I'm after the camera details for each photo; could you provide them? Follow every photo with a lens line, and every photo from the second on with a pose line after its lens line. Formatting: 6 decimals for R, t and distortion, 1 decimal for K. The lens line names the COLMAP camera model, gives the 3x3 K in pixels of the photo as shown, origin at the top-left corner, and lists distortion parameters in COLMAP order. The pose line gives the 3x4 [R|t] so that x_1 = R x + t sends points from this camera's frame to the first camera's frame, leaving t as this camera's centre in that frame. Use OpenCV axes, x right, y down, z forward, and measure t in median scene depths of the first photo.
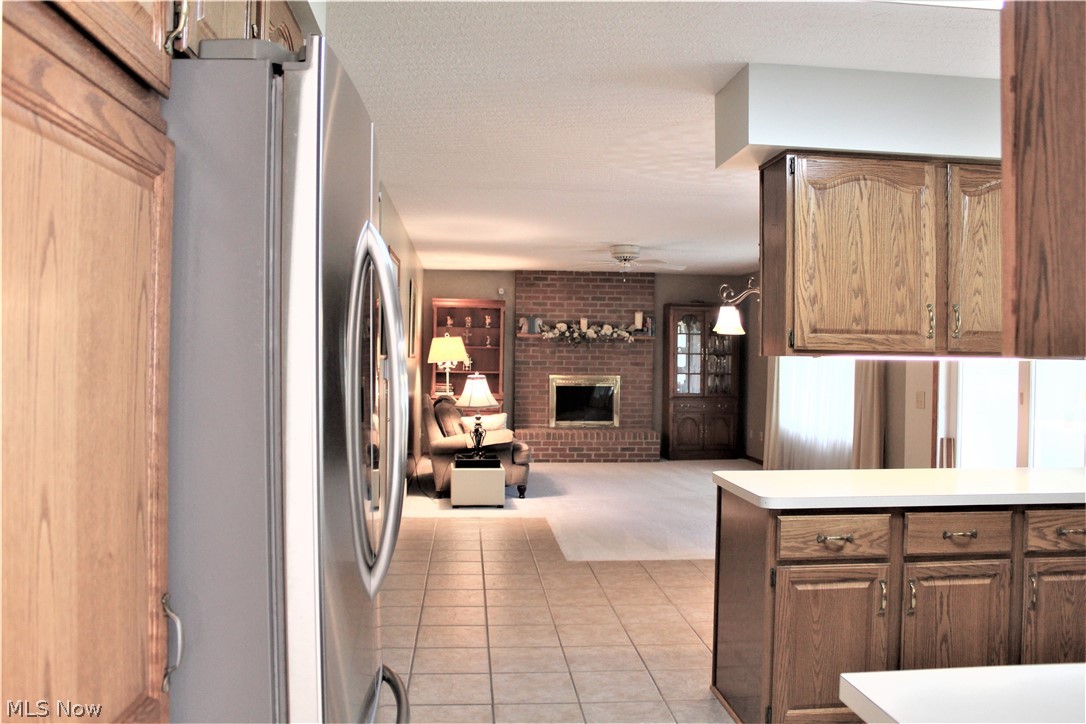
lens RADIAL K [[884.5, 0, 543.0], [0, 884.5, 362.0], [0, 0, 1]] dist [-0.167187, 0.134813]
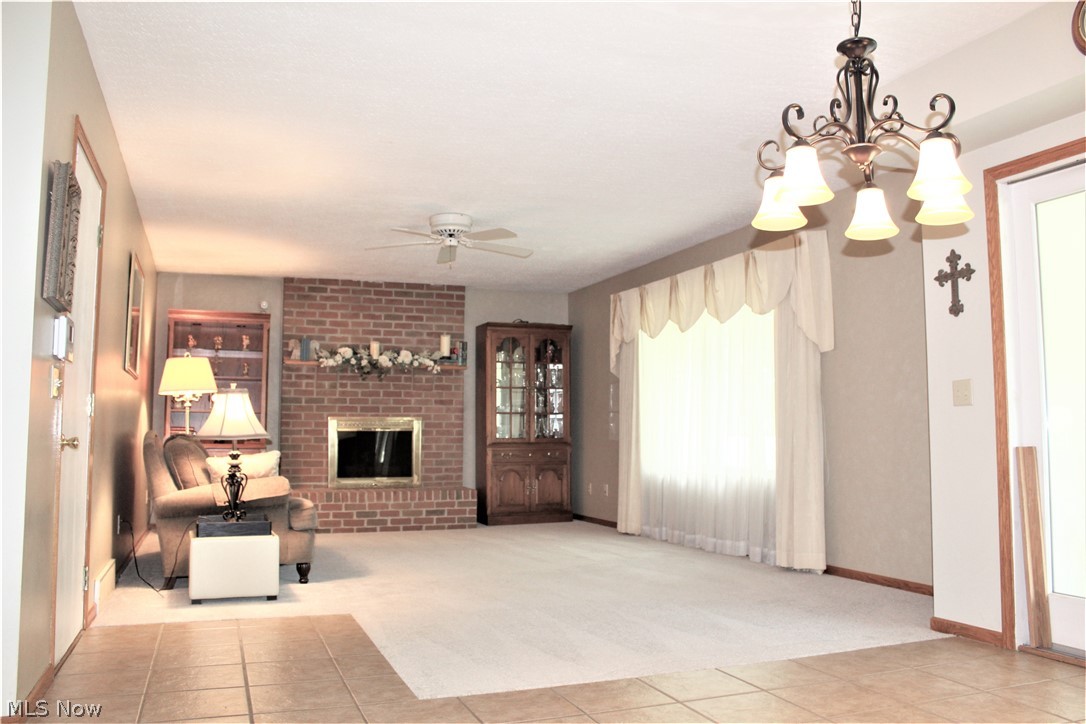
lens RADIAL K [[884.5, 0, 543.0], [0, 884.5, 362.0], [0, 0, 1]] dist [-0.167187, 0.134813]
pose [[0.961768, 0.009140, 0.273713, -0.021790], [0.015265, 0.996100, -0.086903, 0.036521], [-0.273440, 0.087759, 0.957877, 0.236286]]
